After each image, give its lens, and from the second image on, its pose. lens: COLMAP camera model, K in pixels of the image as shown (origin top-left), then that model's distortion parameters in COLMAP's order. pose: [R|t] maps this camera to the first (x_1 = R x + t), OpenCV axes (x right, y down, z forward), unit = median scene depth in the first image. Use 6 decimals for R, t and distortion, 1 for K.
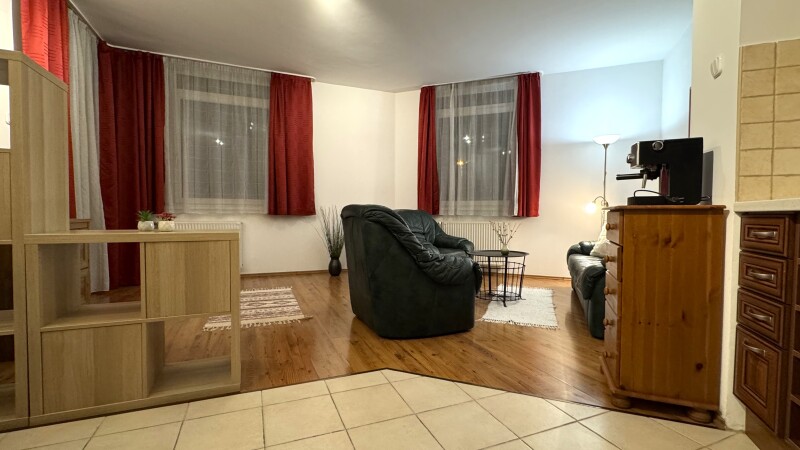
lens RADIAL K [[358.4, 0, 398.7], [0, 358.4, 226.3], [0, 0, 1]] dist [-0.000488, 0.001744]
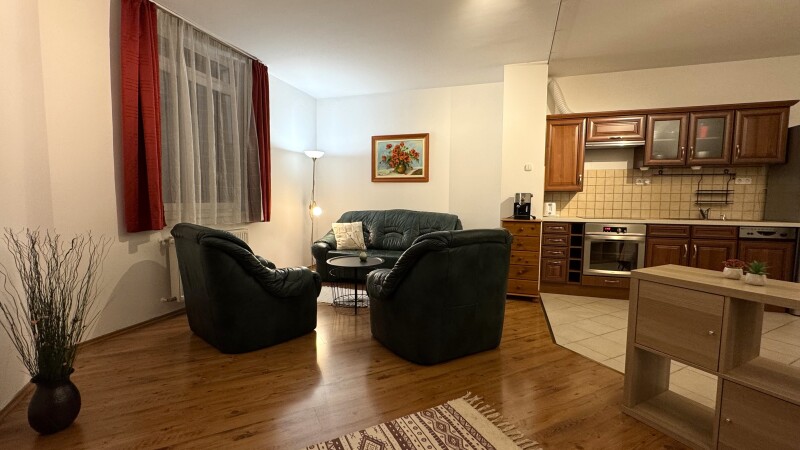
lens RADIAL K [[340.7, 0, 399.5], [0, 340.7, 225.7], [0, 0, 1]] dist [-0.003902, 0.001617]
pose [[-0.074338, -0.084990, 0.993605, -0.601159], [0.026072, 0.995855, 0.087133, -0.092938], [-0.996892, 0.032382, -0.071814, 0.795789]]
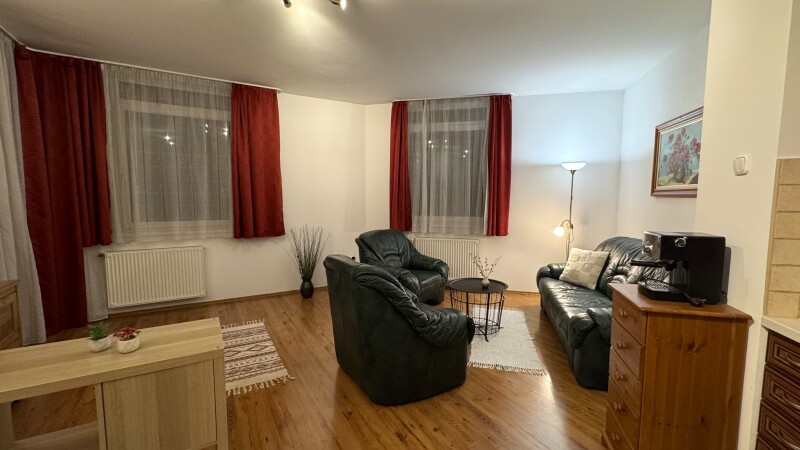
lens RADIAL K [[340.7, 0, 399.3], [0, 340.7, 226.8], [0, 0, 1]] dist [-0.003902, 0.001617]
pose [[0.991284, -0.013338, 0.131066, -0.057077], [0.005800, 0.998316, 0.057726, -0.122988], [-0.131616, -0.056462, 0.989692, 0.072954]]
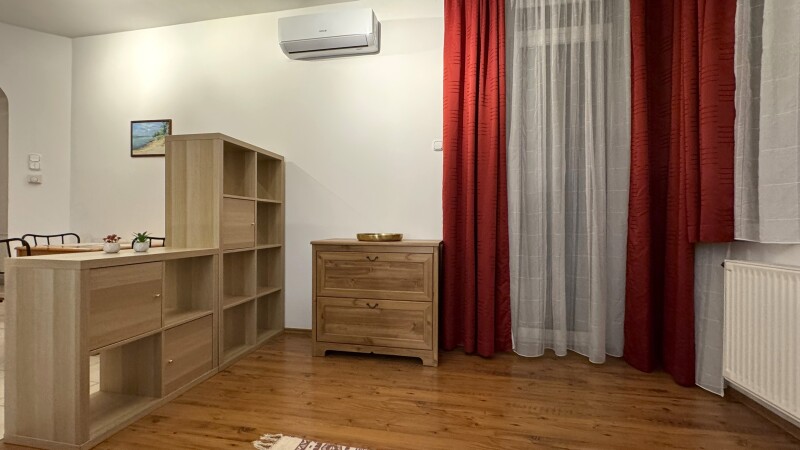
lens RADIAL K [[340.7, 0, 400.3], [0, 340.7, 223.8], [0, 0, 1]] dist [-0.003902, 0.001617]
pose [[-0.558383, -0.014226, -0.829461, -0.120919], [-0.039113, 0.999193, 0.009193, -0.044386], [0.828661, 0.037576, -0.558488, 0.913748]]
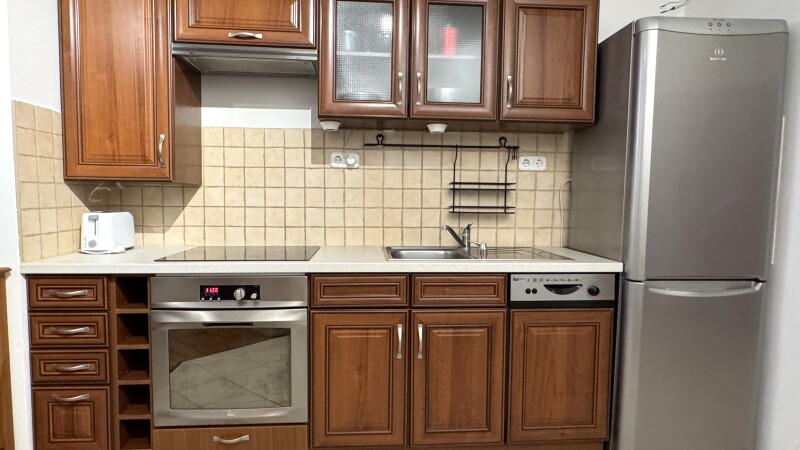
lens RADIAL K [[460.8, 0, 393.5], [0, 460.8, 225.7], [0, 0, 1]] dist [-0.007764, 0.003203]
pose [[-0.438637, -0.073591, 0.895646, -0.191294], [0.016640, 0.995805, 0.089970, -0.086006], [-0.898510, 0.054367, -0.435572, 0.210693]]
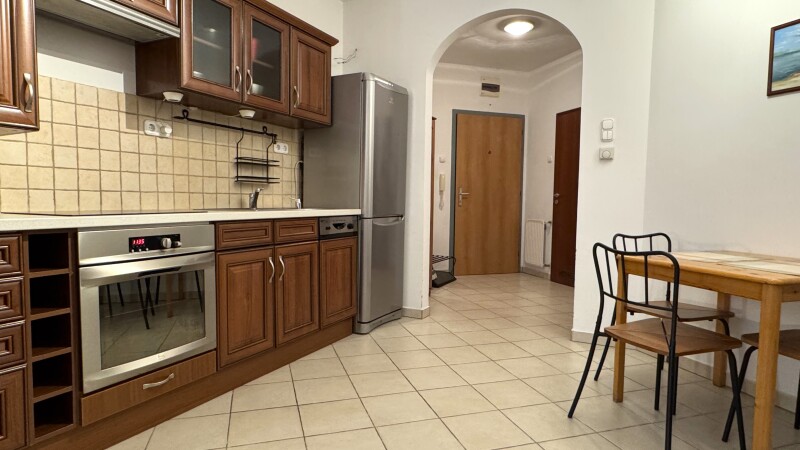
lens RADIAL K [[460.8, 0, 396.0], [0, 460.8, 226.5], [0, 0, 1]] dist [-0.007764, 0.003203]
pose [[-0.995313, -0.027051, 0.092850, -0.026234], [-0.018392, 0.995508, 0.092876, -0.051082], [-0.094945, 0.090733, -0.991339, 0.586004]]
